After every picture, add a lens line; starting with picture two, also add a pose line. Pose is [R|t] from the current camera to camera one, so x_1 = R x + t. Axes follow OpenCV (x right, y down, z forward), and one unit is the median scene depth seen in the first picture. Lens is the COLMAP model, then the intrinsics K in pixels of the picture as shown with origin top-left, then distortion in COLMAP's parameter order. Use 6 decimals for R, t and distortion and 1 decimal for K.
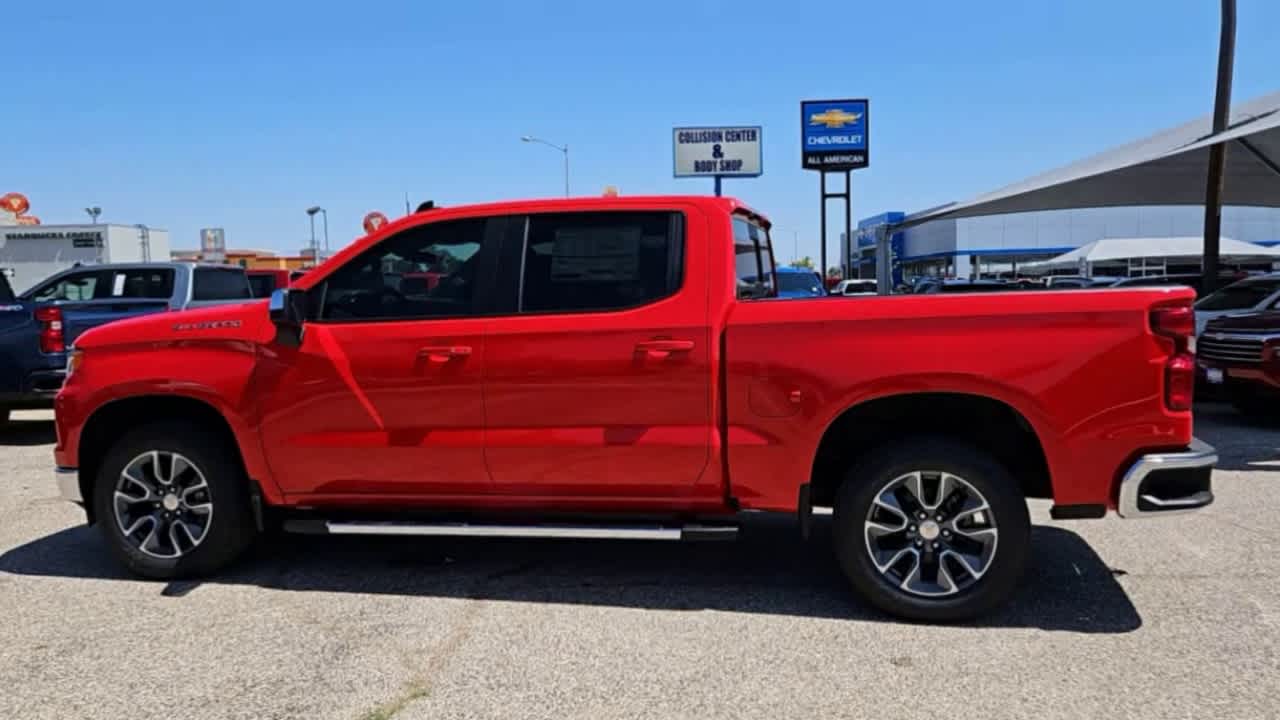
lens RADIAL K [[1112.7, 0, 701.3], [0, 1112.7, 322.5], [0, 0, 1]] dist [0.048132, -0.011398]
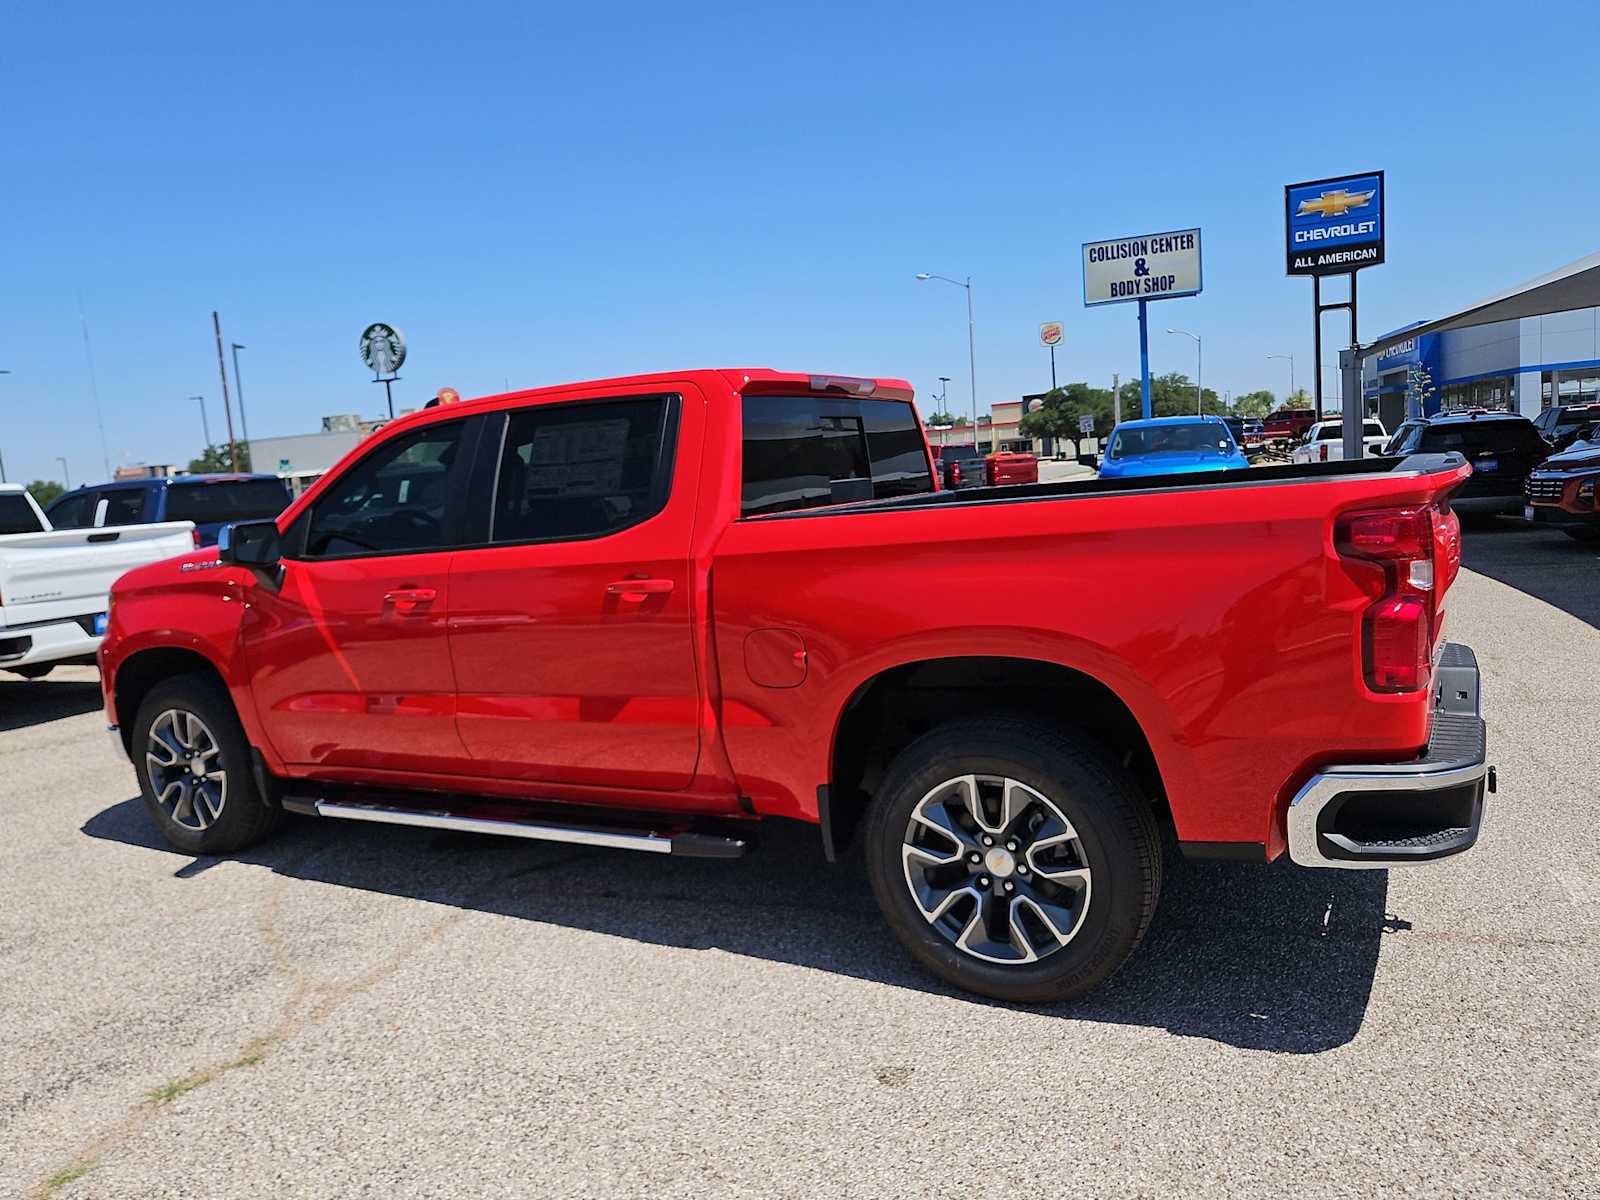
lens RADIAL K [[1253.4, 0, 767.2], [0, 1253.4, 597.0], [0, 0, 1]] dist [0.057286, -0.051917]
pose [[0.938768, -0.018263, -0.344067, 0.298893], [0.048842, 0.995564, 0.080419, -0.030936], [0.341072, -0.092299, 0.935495, 0.251581]]
